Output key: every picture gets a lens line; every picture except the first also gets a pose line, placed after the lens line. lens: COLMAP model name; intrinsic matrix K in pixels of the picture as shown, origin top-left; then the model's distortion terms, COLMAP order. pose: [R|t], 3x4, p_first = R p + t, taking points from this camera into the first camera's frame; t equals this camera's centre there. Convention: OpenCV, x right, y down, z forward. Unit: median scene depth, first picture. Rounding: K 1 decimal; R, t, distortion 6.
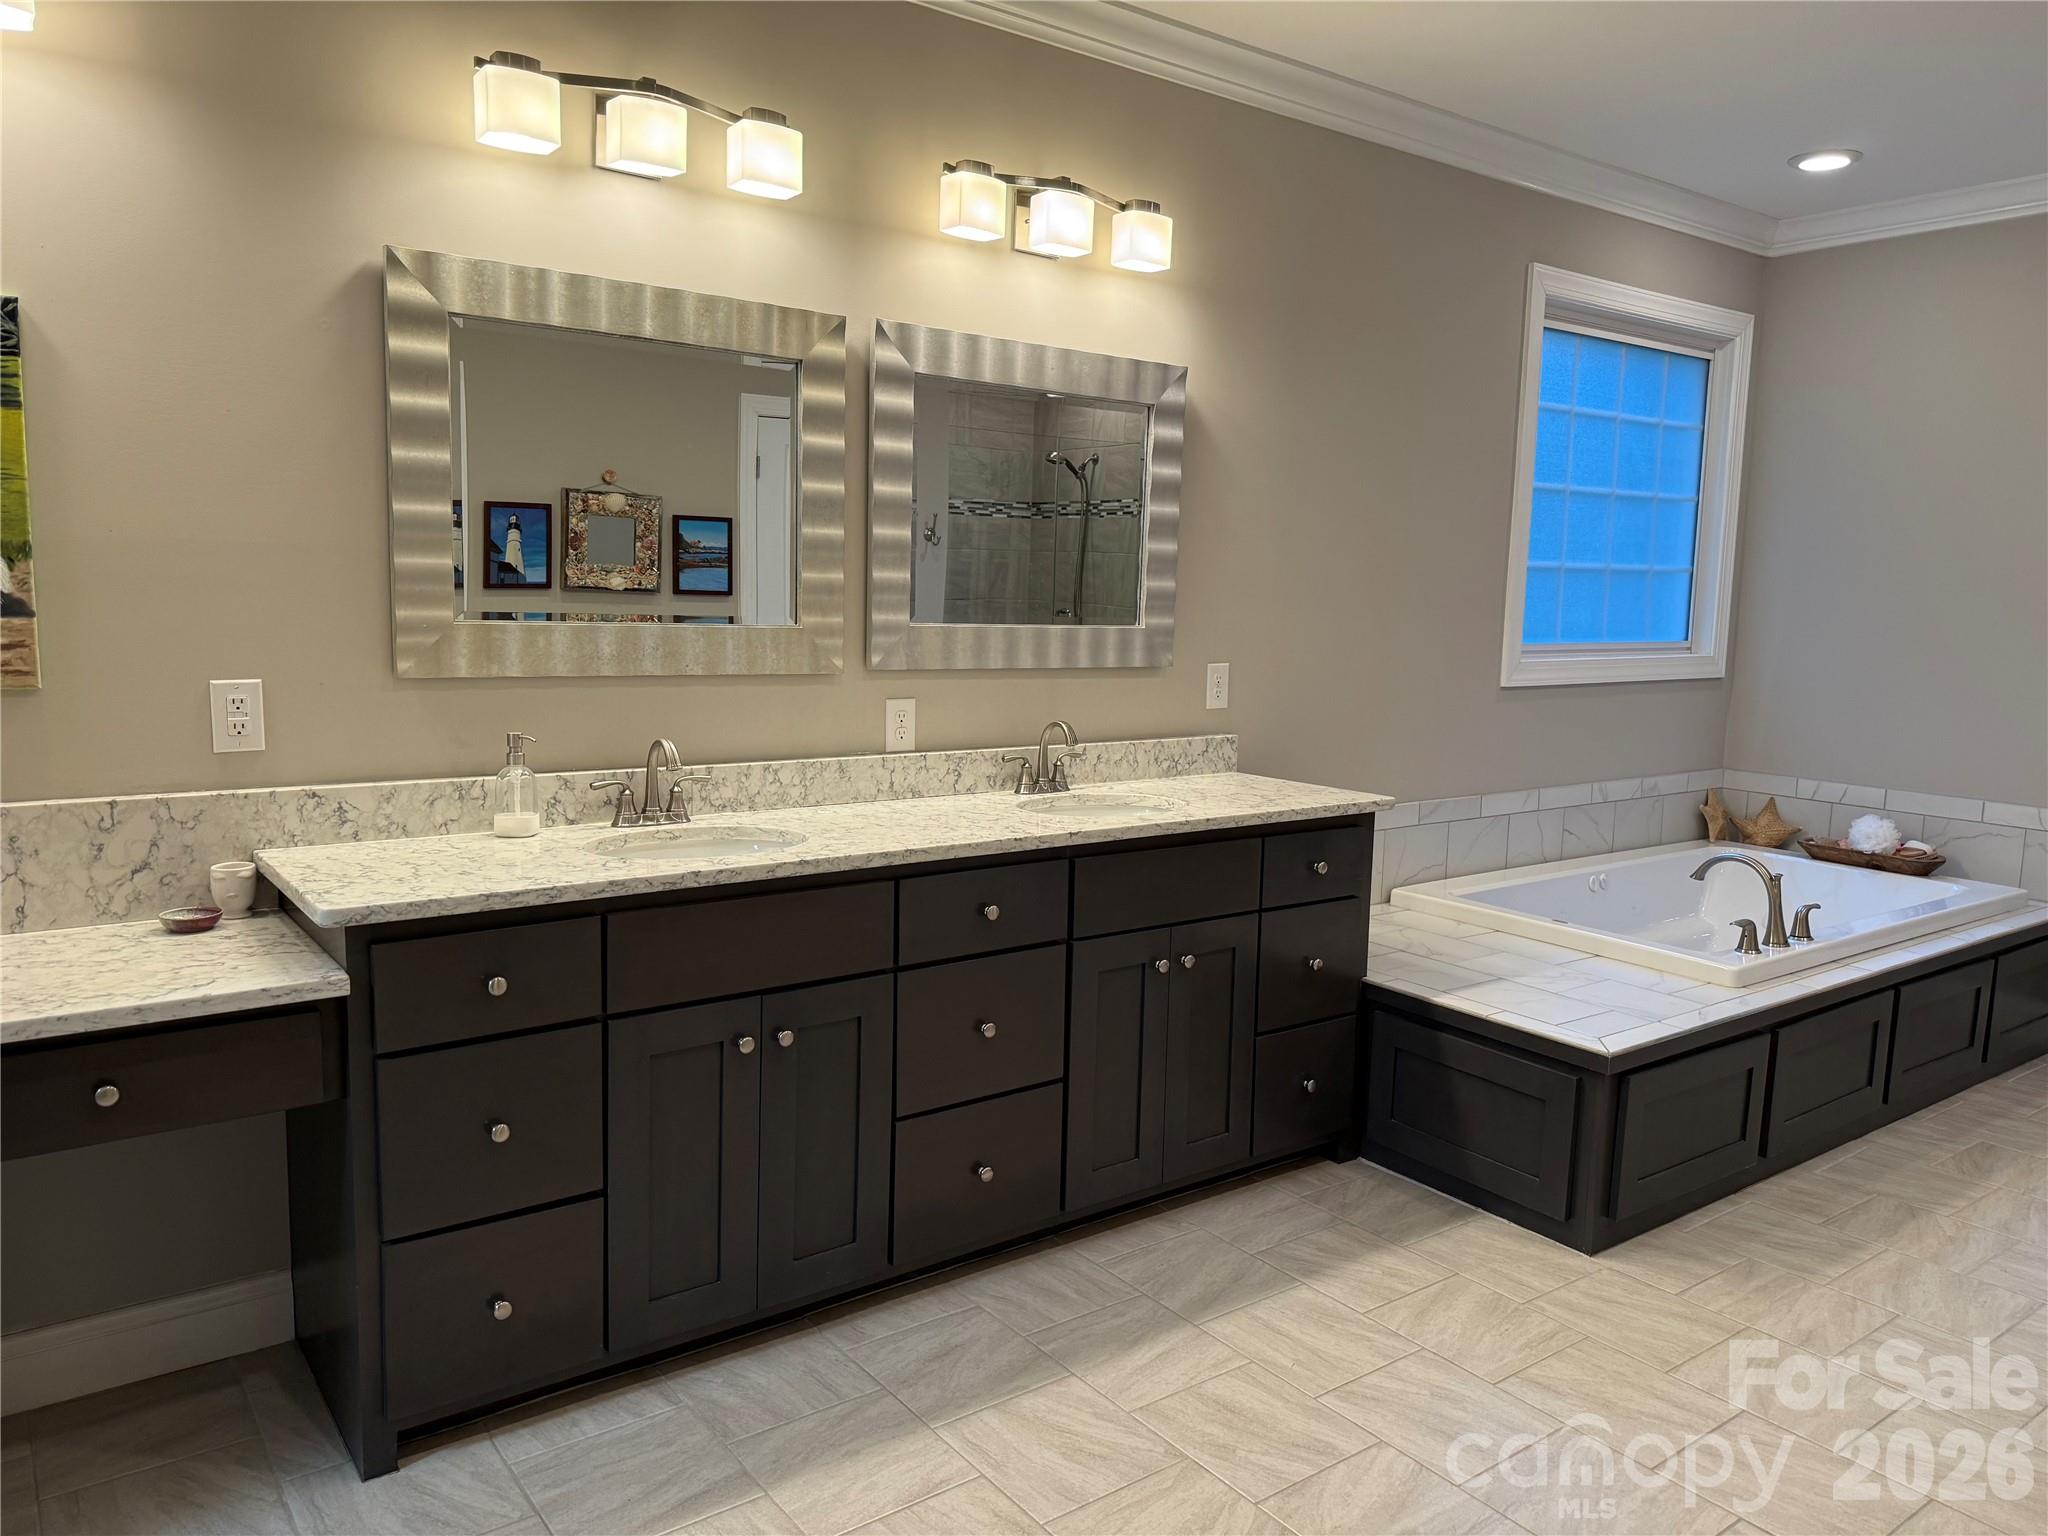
lens RADIAL K [[1460.3, 0, 1025.2], [0, 1460.3, 768.5], [0, 0, 1]] dist [-0.008569, -0.004810]
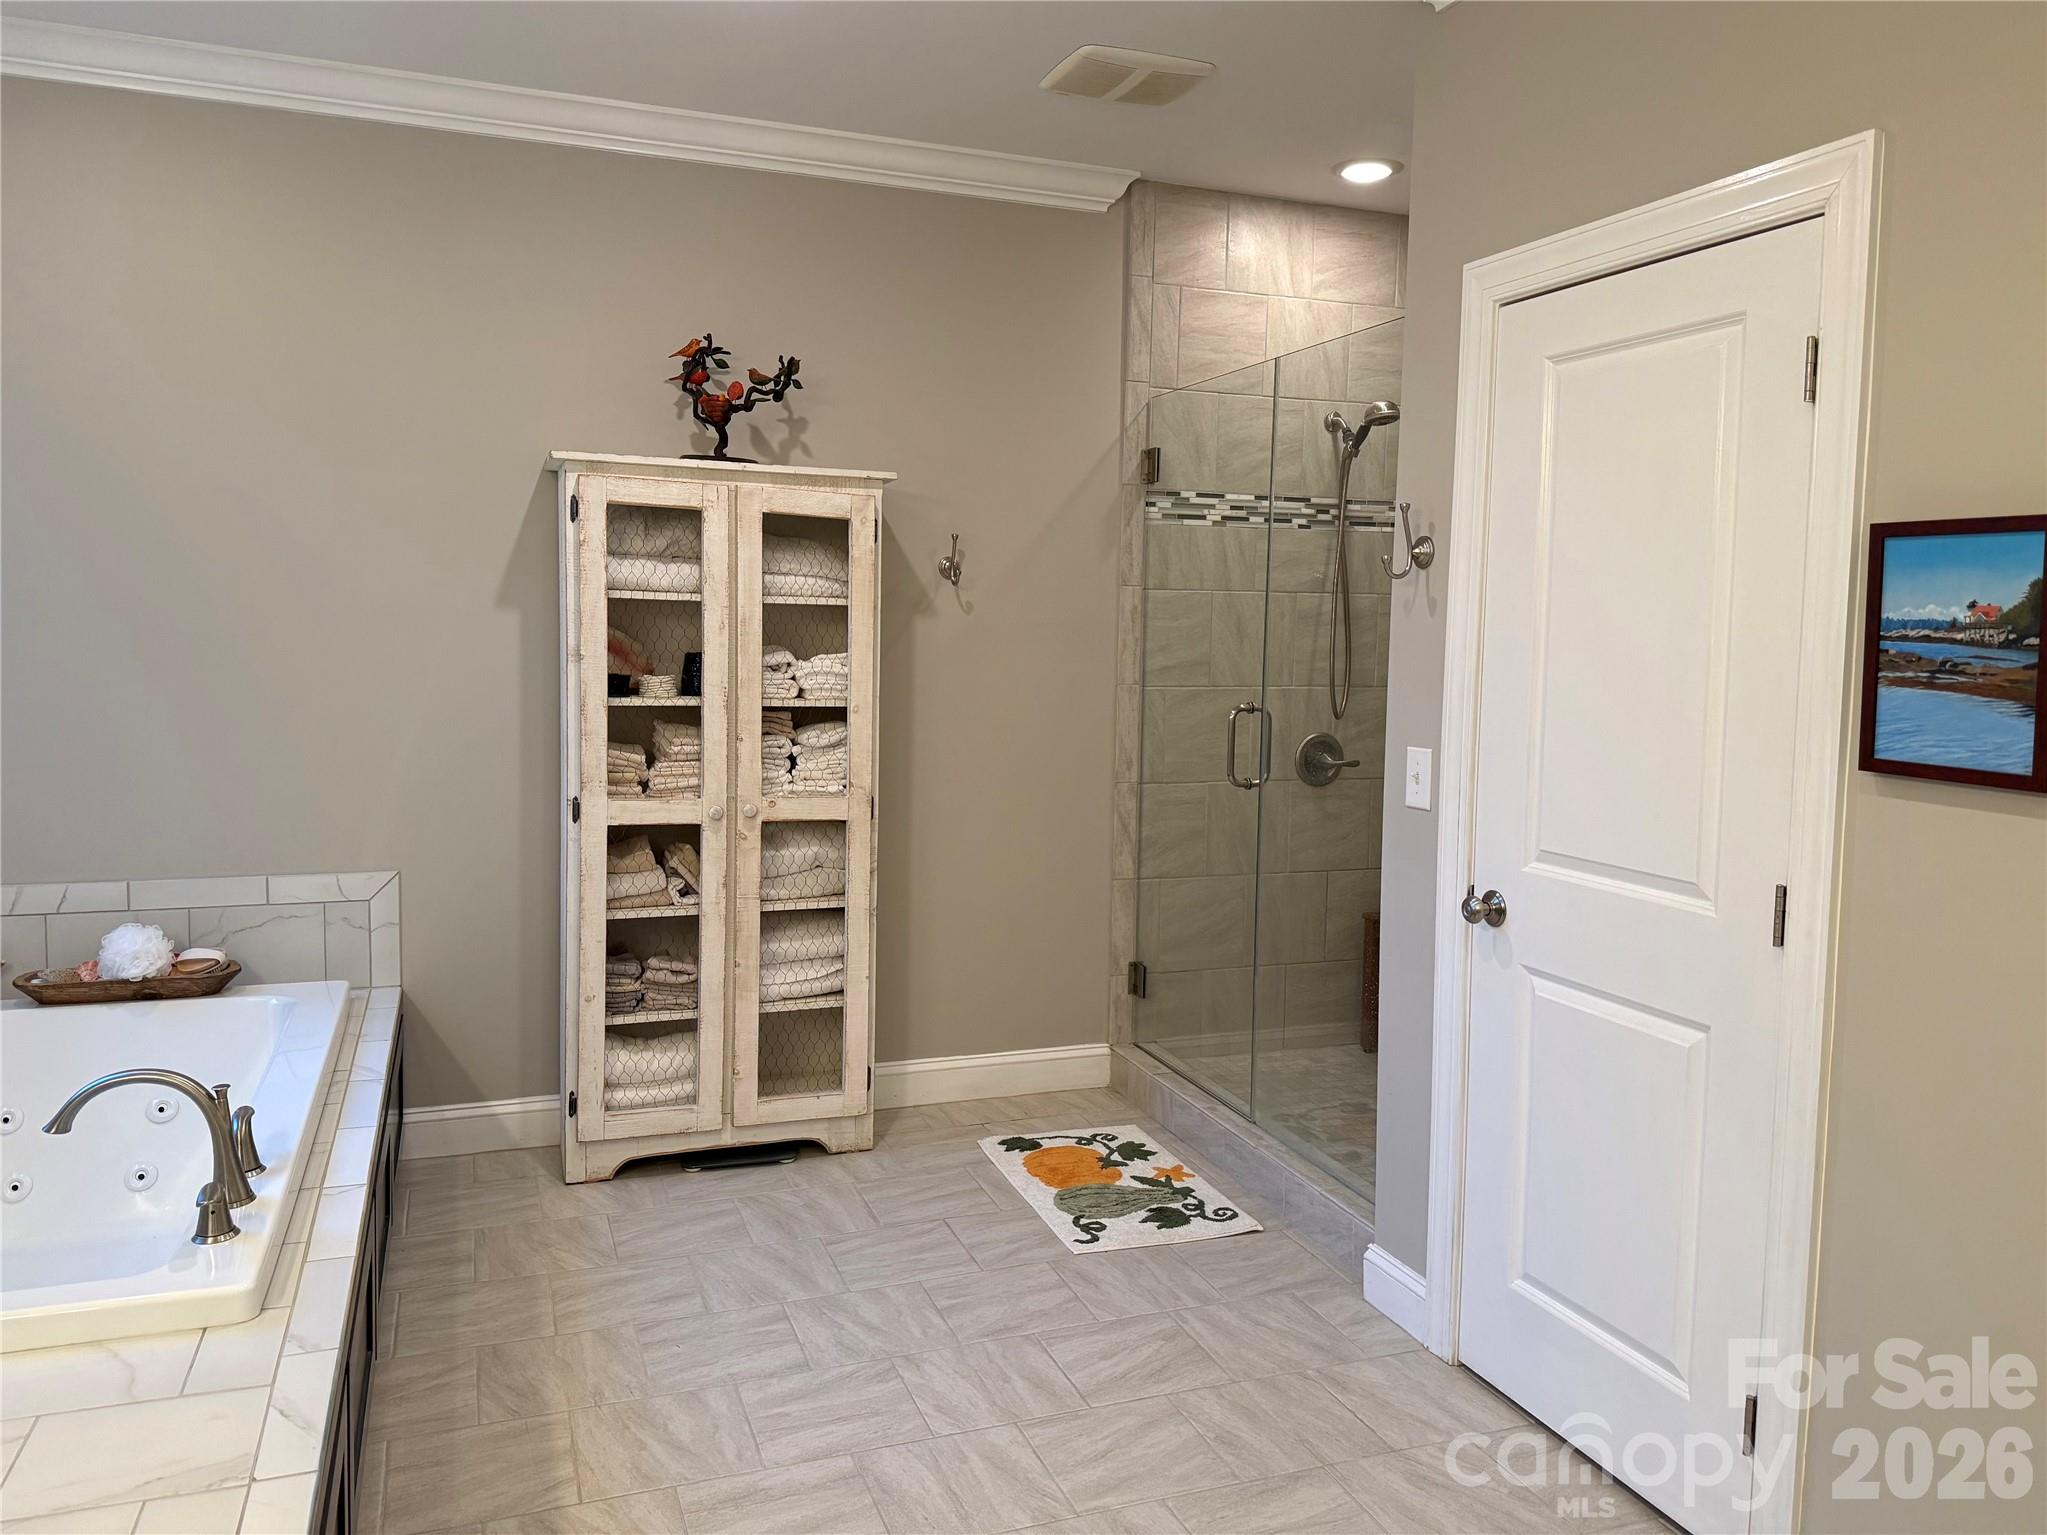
lens RADIAL K [[1459.6, 0, 1024.2], [0, 1459.6, 763.3], [0, 0, 1]] dist [-0.008569, -0.004810]
pose [[0.265927, -0.105965, 0.958152, 0.044142], [0.109748, 0.990806, 0.079116, -0.052442], [-0.957726, 0.084116, 0.275111, 0.406332]]
